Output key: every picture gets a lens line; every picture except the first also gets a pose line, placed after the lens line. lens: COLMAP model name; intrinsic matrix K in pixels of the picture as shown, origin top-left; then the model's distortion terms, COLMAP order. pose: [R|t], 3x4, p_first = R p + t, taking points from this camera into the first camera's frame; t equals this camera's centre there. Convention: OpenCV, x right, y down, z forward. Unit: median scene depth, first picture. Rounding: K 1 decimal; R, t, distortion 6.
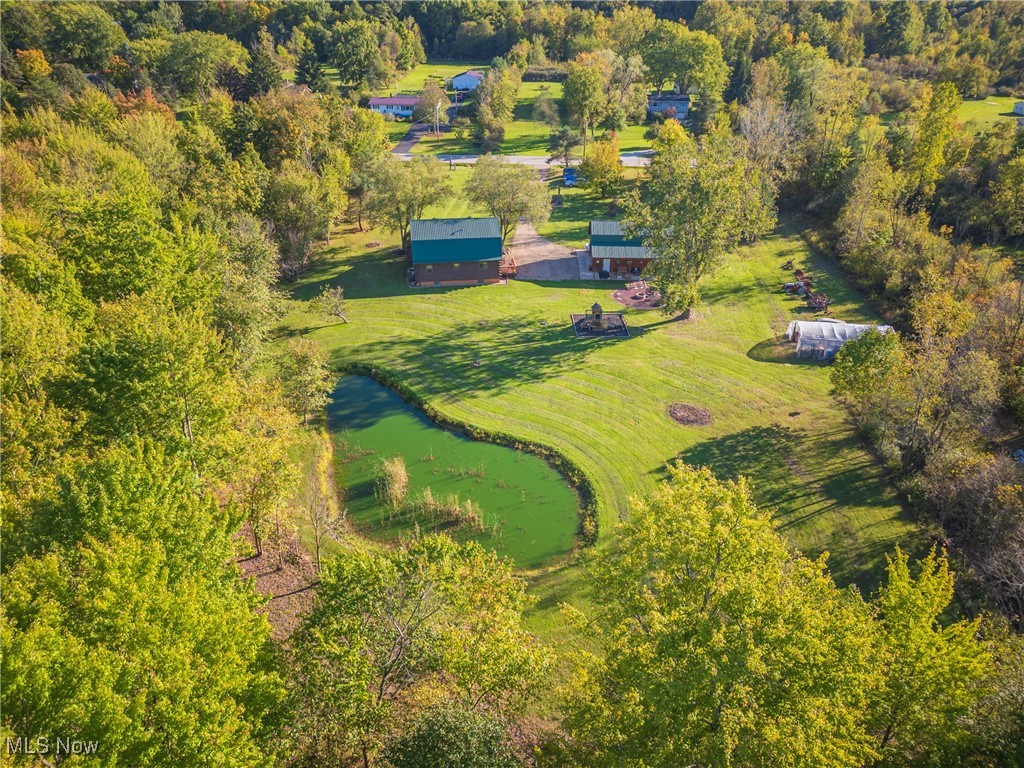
lens RADIAL K [[698.7, 0, 512.0], [0, 698.7, 384.0], [0, 0, 1]] dist [0.003328, -0.002856]
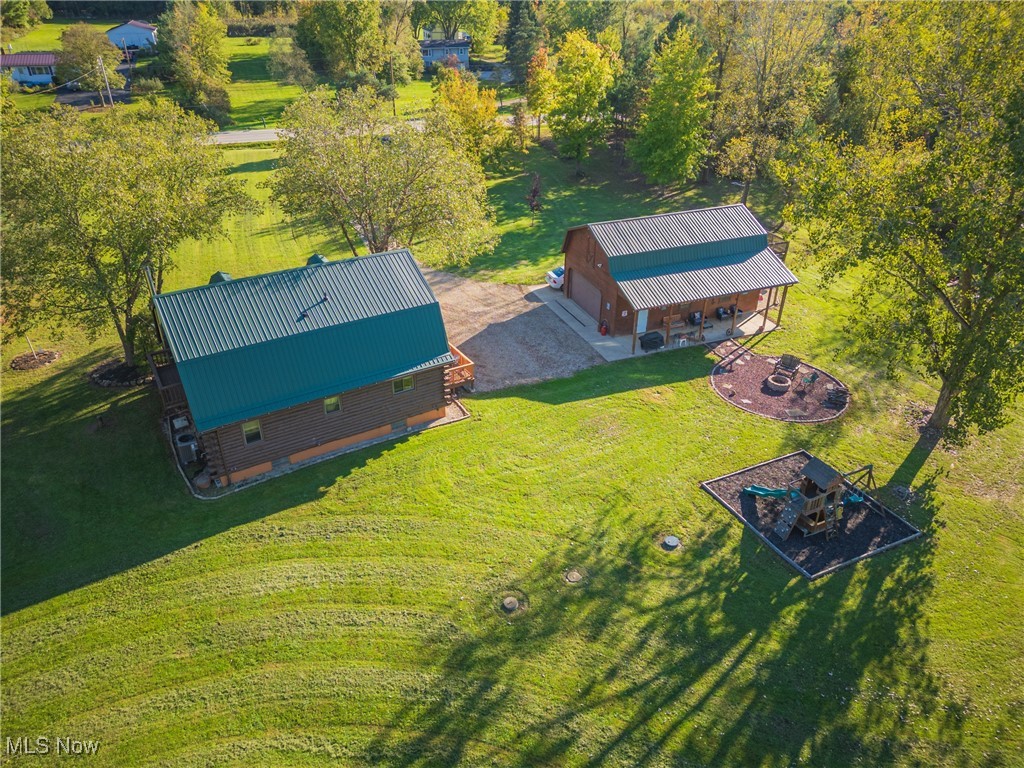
lens RADIAL K [[698.7, 0, 512.0], [0, 698.7, 384.0], [0, 0, 1]] dist [0.003328, -0.002856]
pose [[0.907400, -0.209582, 0.364282, -0.068229], [0.203113, 0.977526, 0.056460, -0.100984], [-0.367928, 0.022759, 0.929576, 0.360627]]
